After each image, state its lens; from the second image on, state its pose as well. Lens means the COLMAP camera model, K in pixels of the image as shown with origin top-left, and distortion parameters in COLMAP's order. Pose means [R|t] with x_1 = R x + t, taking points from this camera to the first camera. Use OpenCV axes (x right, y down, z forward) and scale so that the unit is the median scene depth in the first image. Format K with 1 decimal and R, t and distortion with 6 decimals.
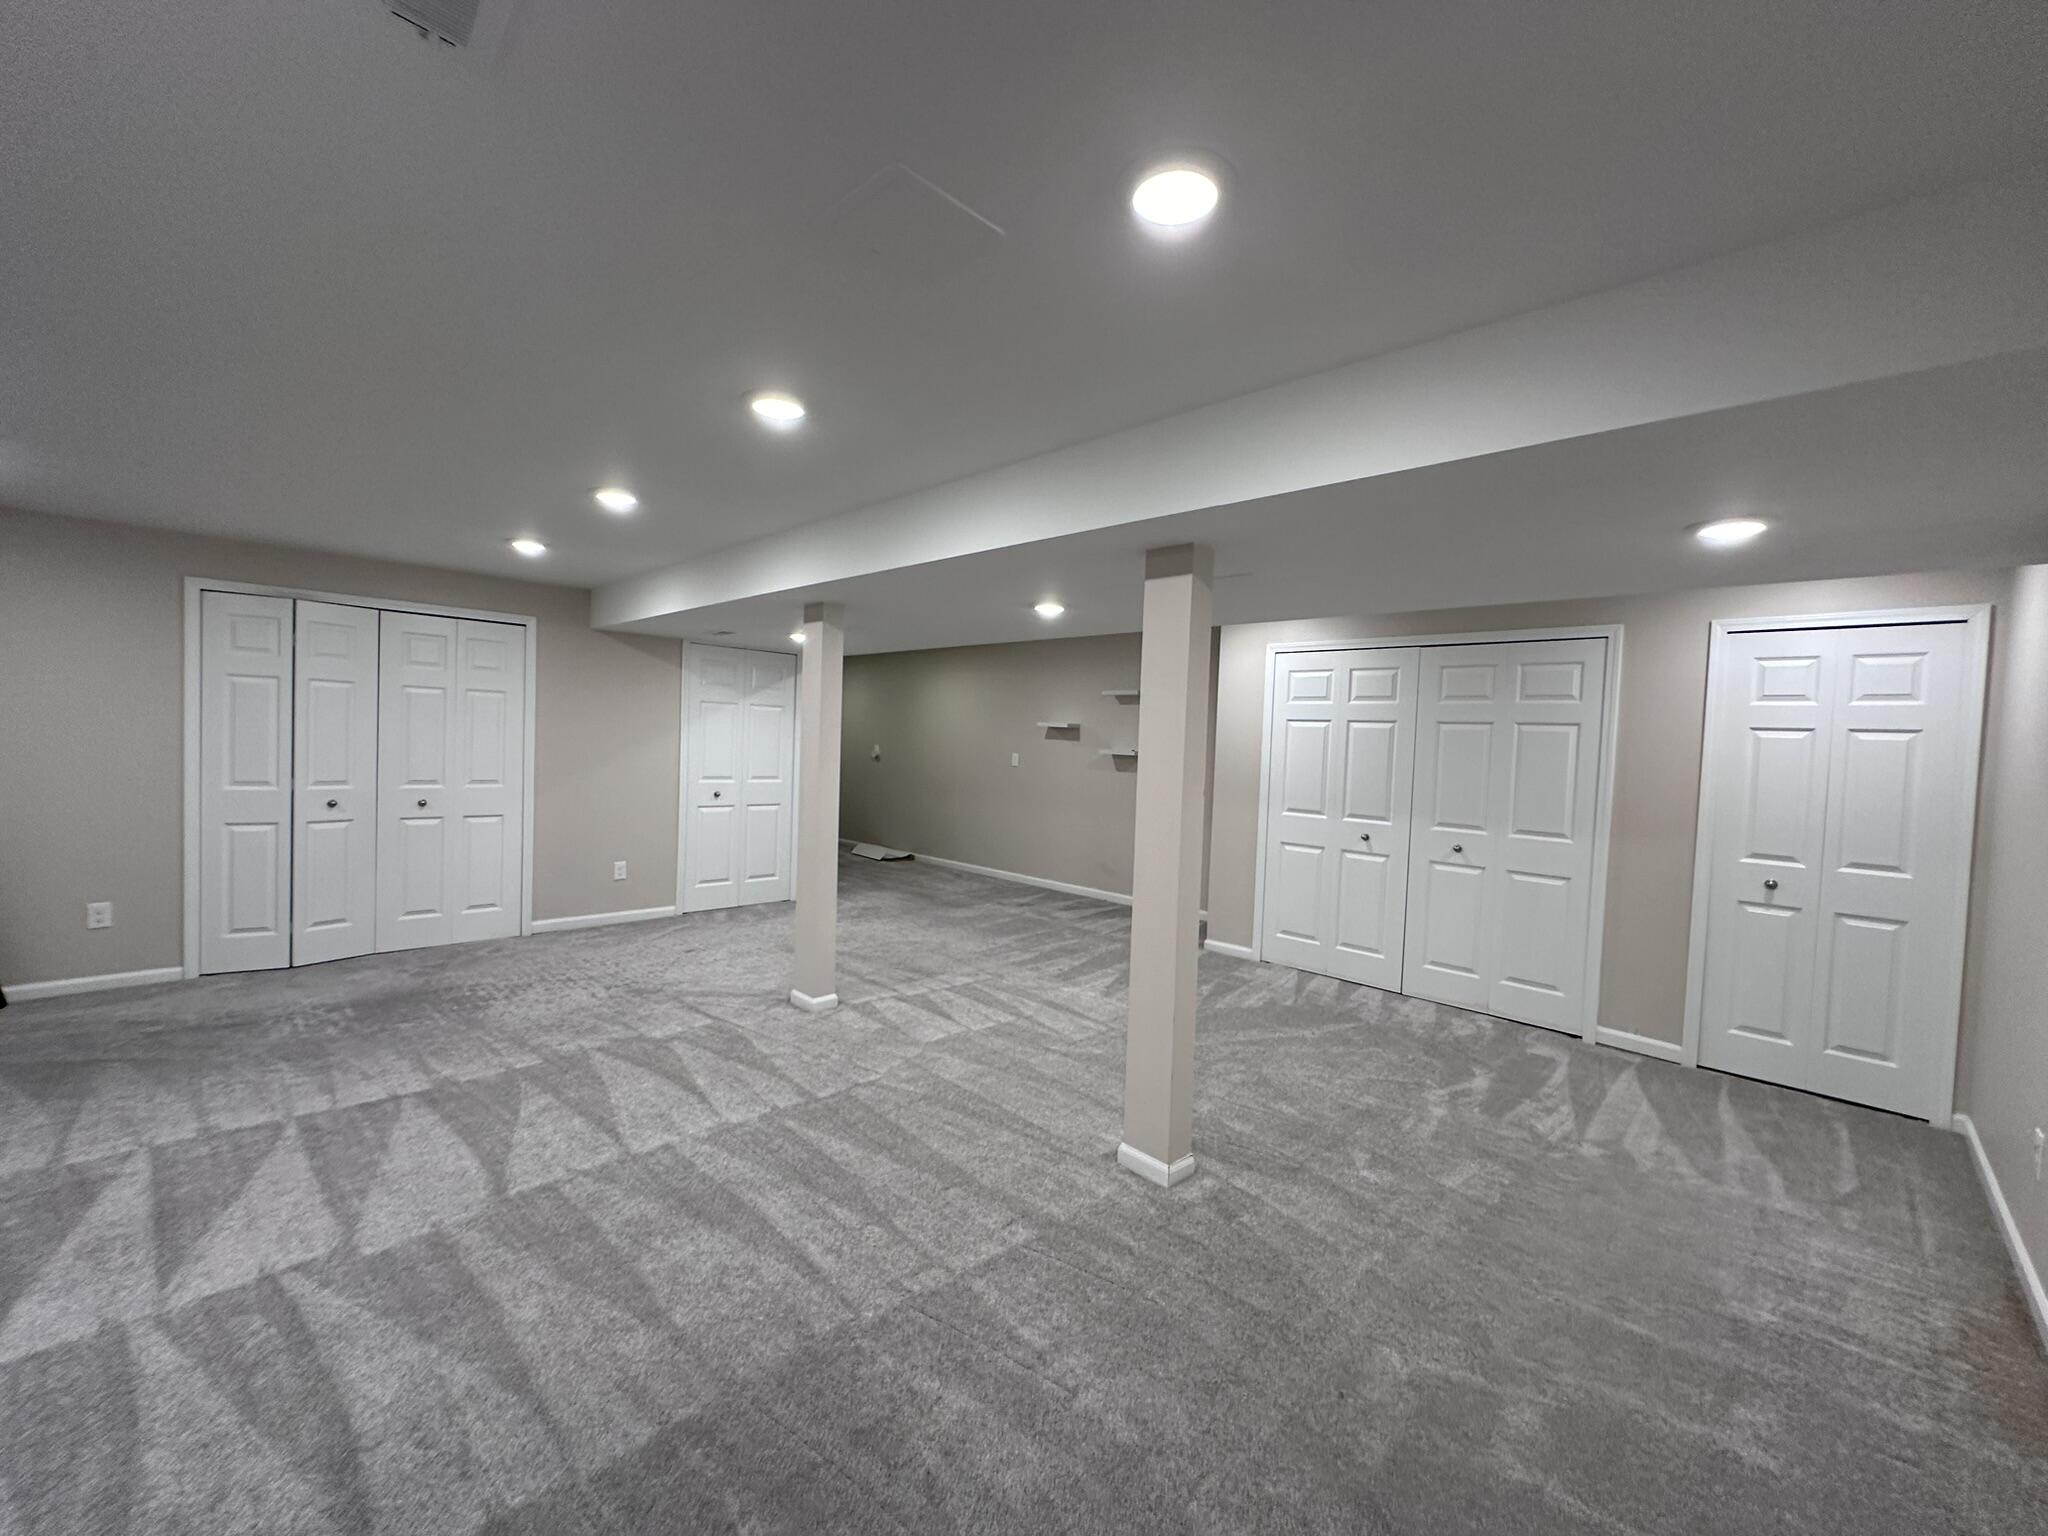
lens RADIAL K [[816.8, 0, 1018.3], [0, 816.8, 766.8], [0, 0, 1]] dist [-0.000618, 0.000547]
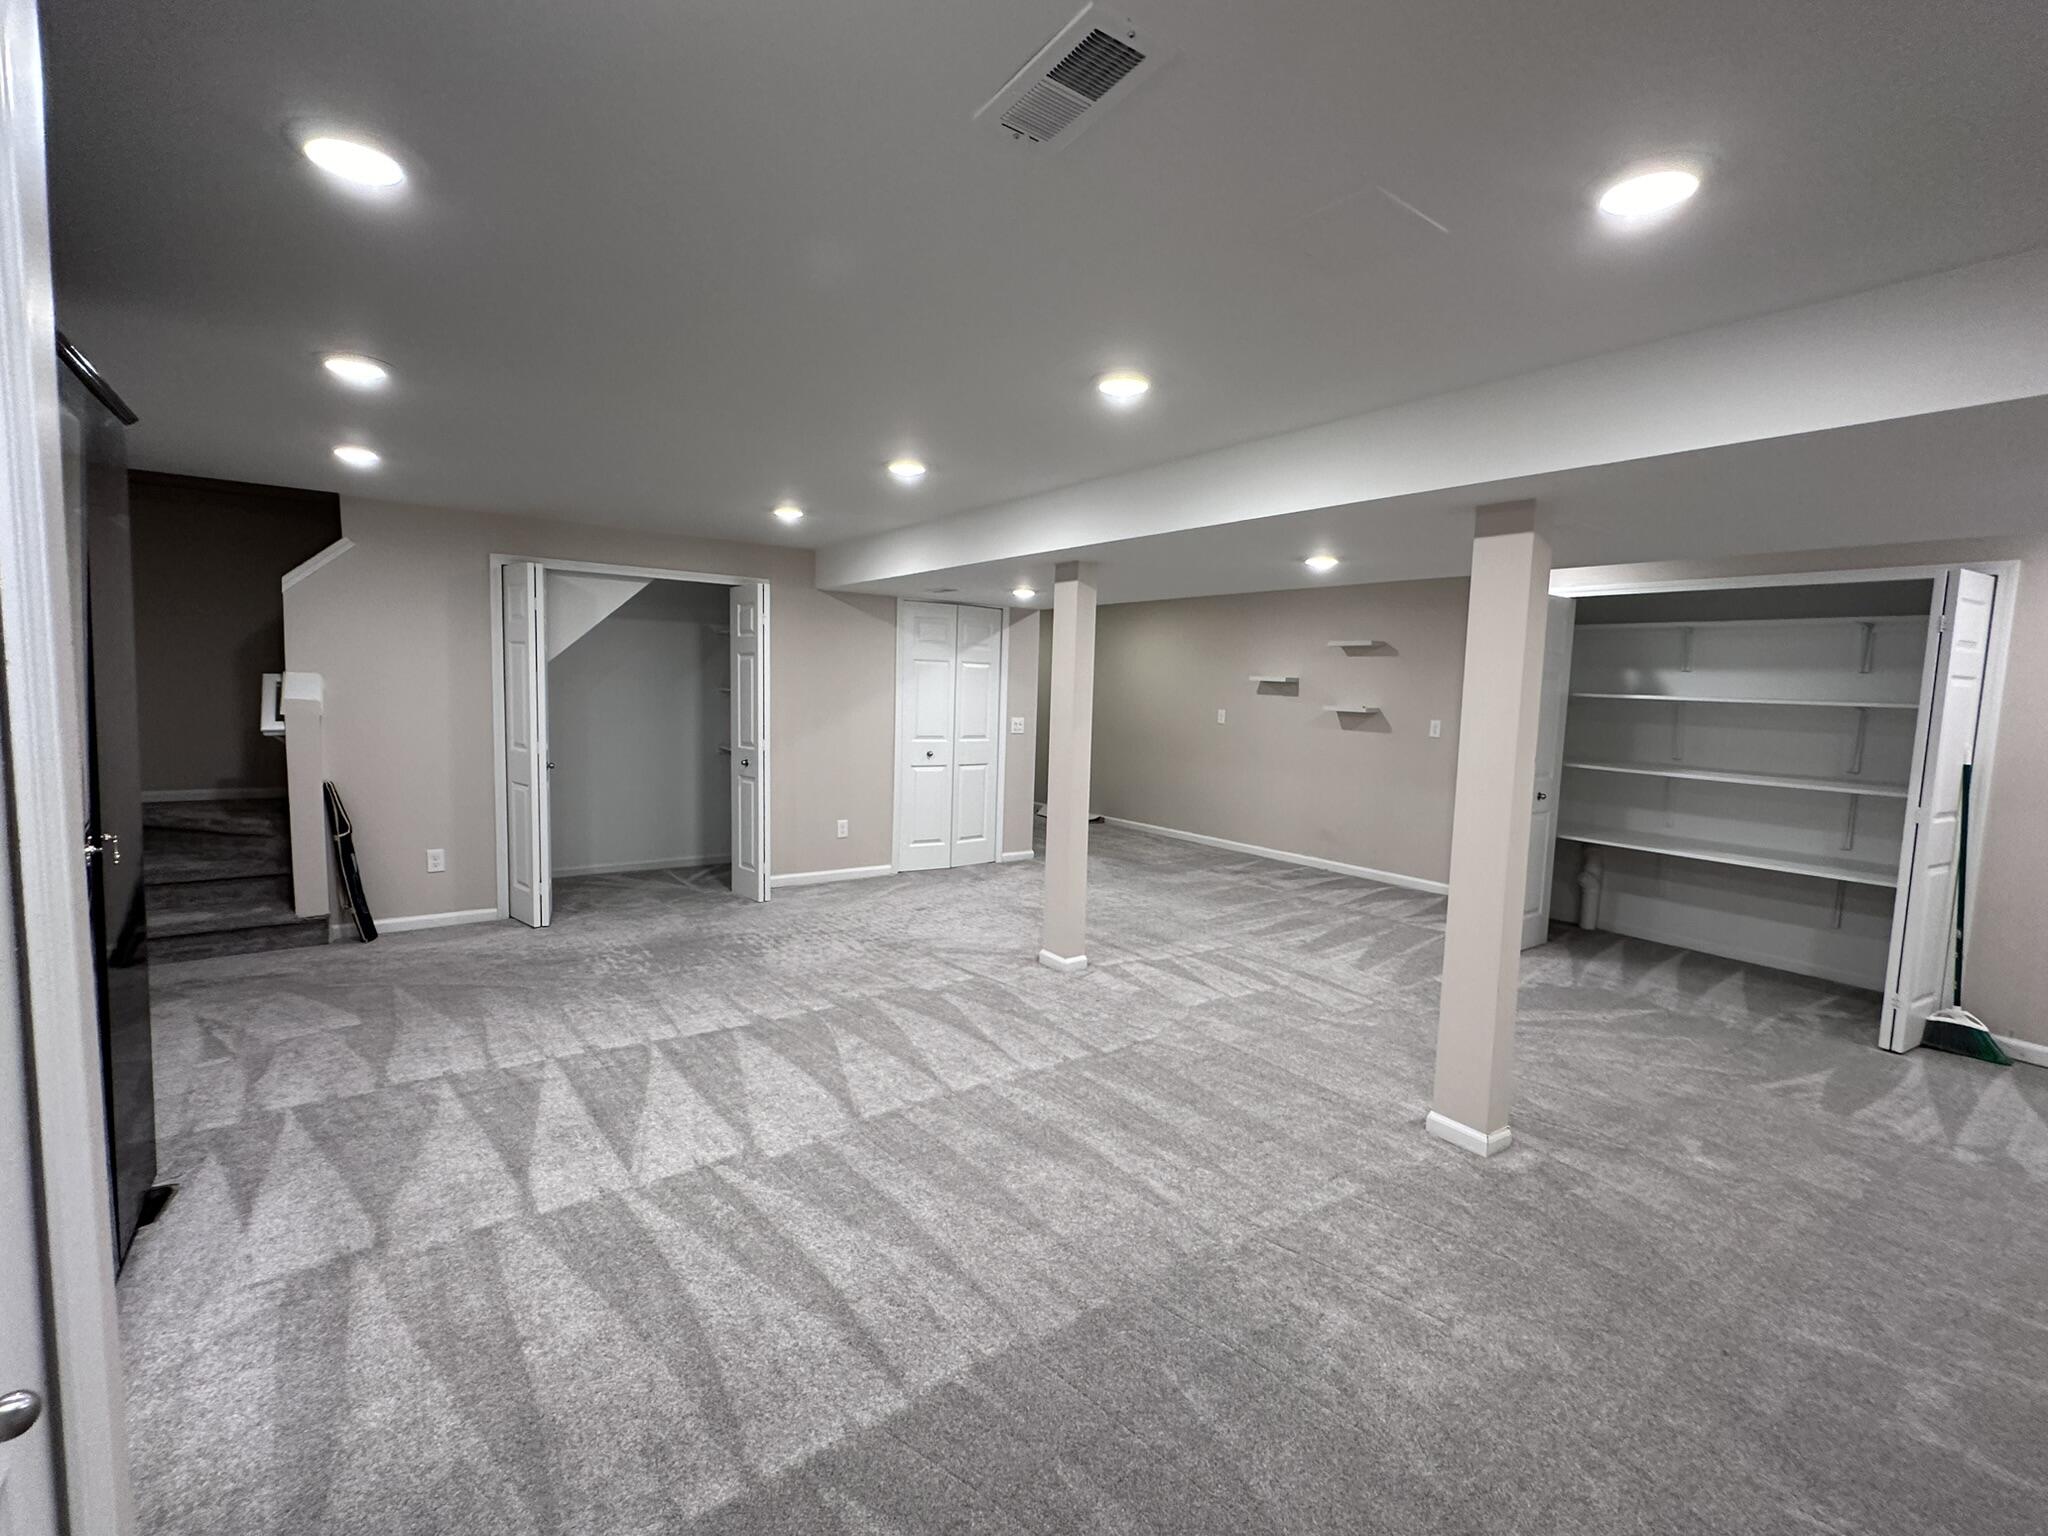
lens RADIAL K [[900.0, 0, 1029.9], [0, 900.0, 767.9], [0, 0, 1]] dist [-0.002584, 0.001558]
pose [[0.987891, 0.006827, -0.154998, -0.195014], [0.001326, 0.998624, 0.052432, -0.014957], [0.155143, -0.052003, 0.986522, -0.137434]]
